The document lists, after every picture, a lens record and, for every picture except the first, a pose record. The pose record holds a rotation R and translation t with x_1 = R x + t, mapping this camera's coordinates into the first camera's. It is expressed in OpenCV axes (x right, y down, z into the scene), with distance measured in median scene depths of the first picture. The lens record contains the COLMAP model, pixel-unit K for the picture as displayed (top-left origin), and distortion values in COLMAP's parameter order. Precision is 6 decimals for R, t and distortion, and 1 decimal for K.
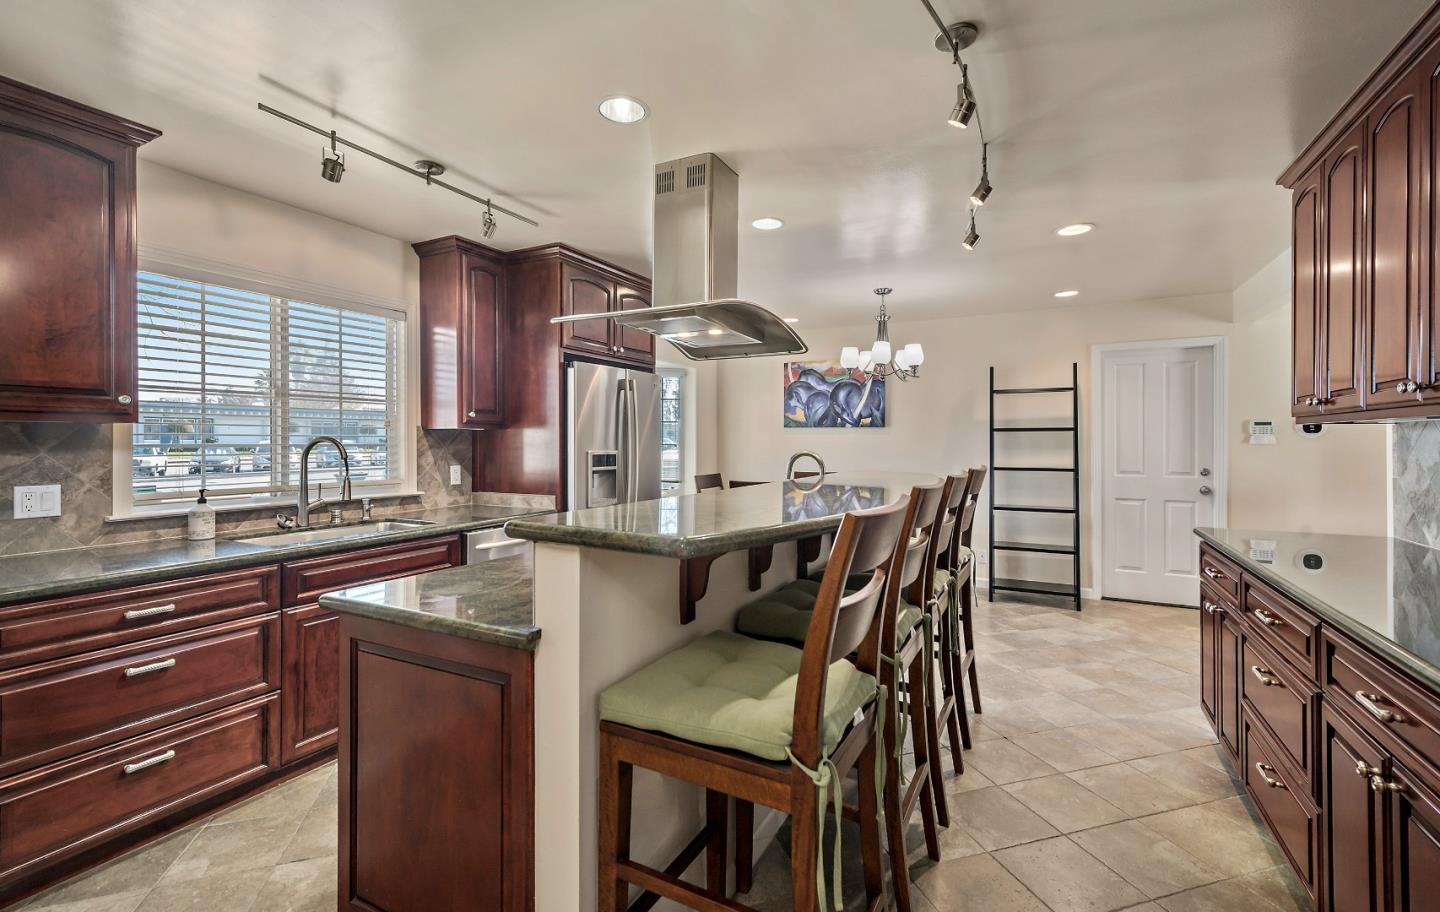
lens RADIAL K [[614.8, 0, 716.7], [0, 614.8, 458.4], [0, 0, 1]] dist [0.000606, 0.000025]
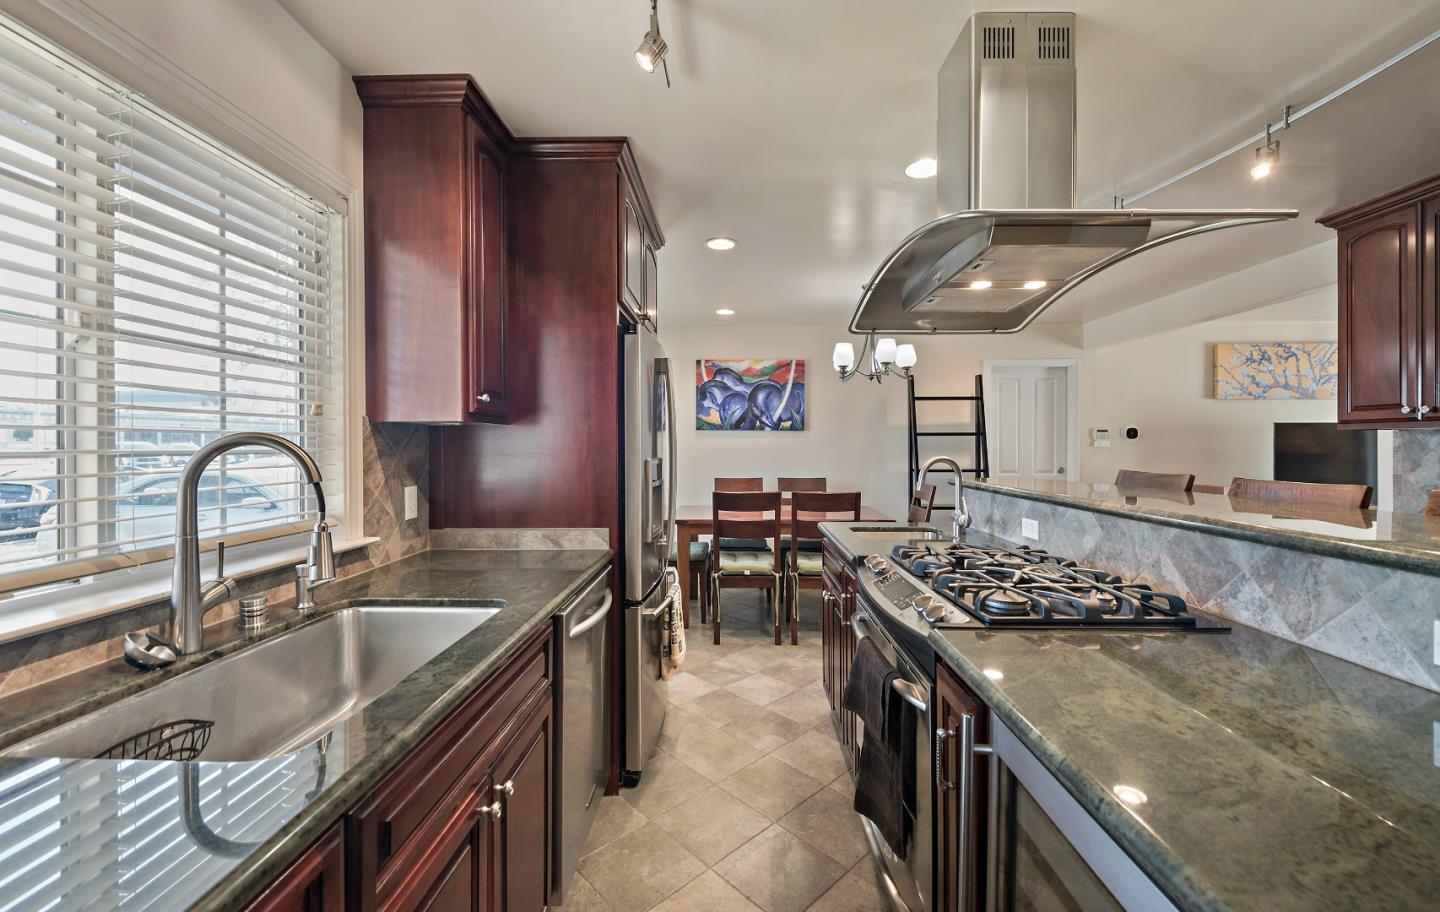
lens RADIAL K [[566.0, 0, 720.0], [0, 566.0, 456.0], [0, 0, 1]] dist [0.000380, -0.000012]
pose [[0.892094, -0.008895, 0.451763, -0.309986], [0.013170, 0.999893, -0.006320, -0.007528], [-0.451659, 0.011587, 0.892116, 0.297008]]
